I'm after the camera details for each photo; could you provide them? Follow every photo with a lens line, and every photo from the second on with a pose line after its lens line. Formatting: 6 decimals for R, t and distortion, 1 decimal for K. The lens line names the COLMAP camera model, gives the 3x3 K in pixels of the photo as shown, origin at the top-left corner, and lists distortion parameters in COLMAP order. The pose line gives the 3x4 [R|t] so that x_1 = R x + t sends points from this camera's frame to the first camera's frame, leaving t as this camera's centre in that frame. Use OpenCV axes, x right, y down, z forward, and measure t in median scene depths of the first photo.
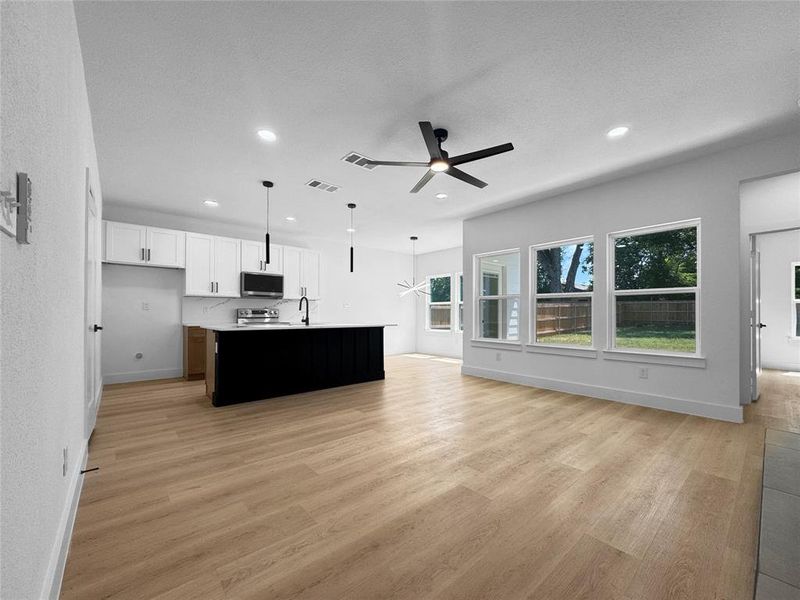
lens RADIAL K [[330.6, 0, 401.9], [0, 330.6, 316.3], [0, 0, 1]] dist [-0.000421, -0.000035]
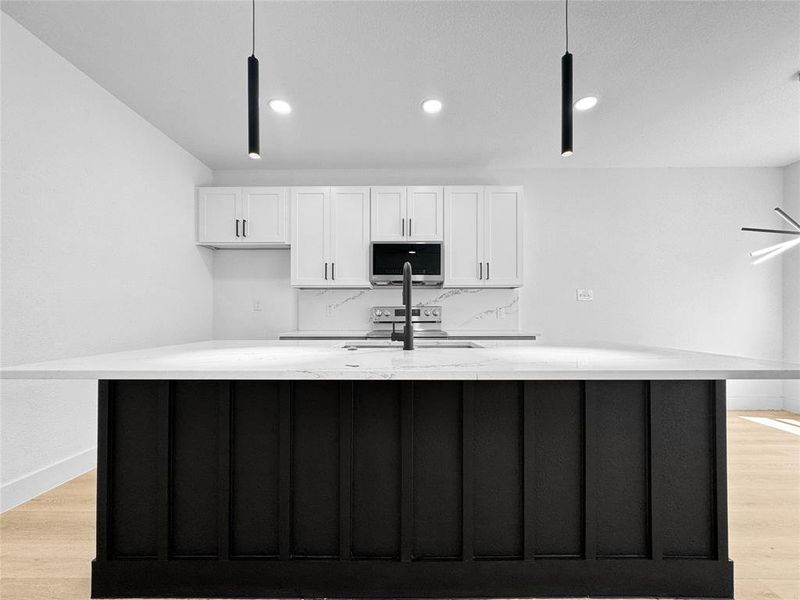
lens RADIAL K [[330.6, 0, 401.9], [0, 330.6, 316.3], [0, 0, 1]] dist [-0.000421, -0.000035]
pose [[0.753450, -0.002348, -0.657501, -0.064640], [-0.002110, 0.999980, -0.005989, -0.002356], [0.657502, 0.005899, 0.753429, 0.588643]]
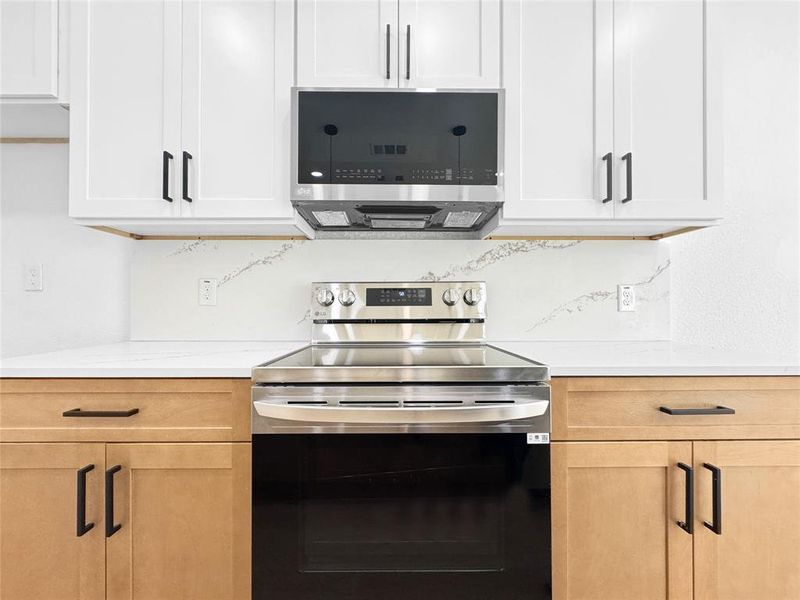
lens RADIAL K [[330.6, 0, 401.9], [0, 330.6, 316.3], [0, 0, 1]] dist [-0.000421, -0.000035]
pose [[0.774098, 0.011668, -0.632959, -0.299277], [-0.004291, 0.999904, 0.013184, -0.001702], [0.633052, -0.007490, 0.774073, 0.864212]]
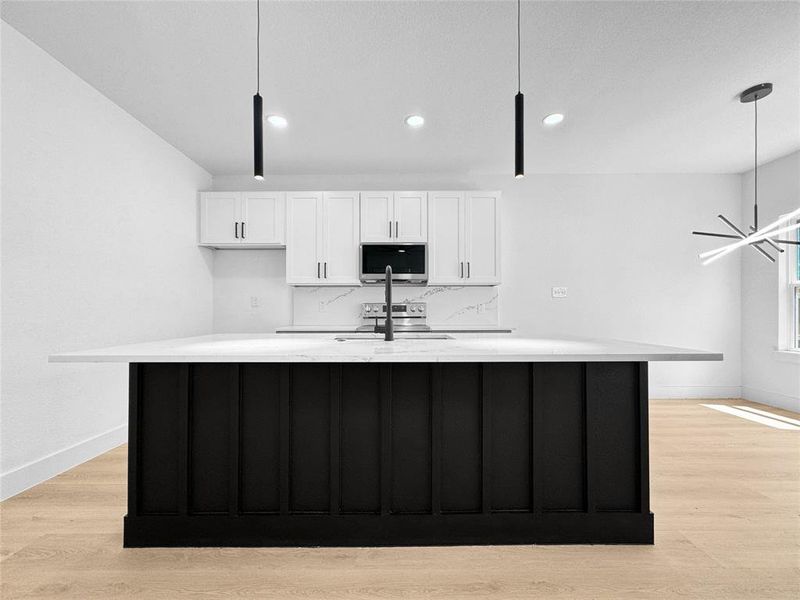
lens RADIAL K [[328.0, 0, 393.8], [0, 328.0, 311.5], [0, 0, 1]] dist [-0.004900, -0.000344]
pose [[0.752583, -0.003643, -0.658487, -0.031564], [-0.001275, 0.999975, -0.006989, -0.002484], [0.658496, 0.006099, 0.752560, 0.564941]]
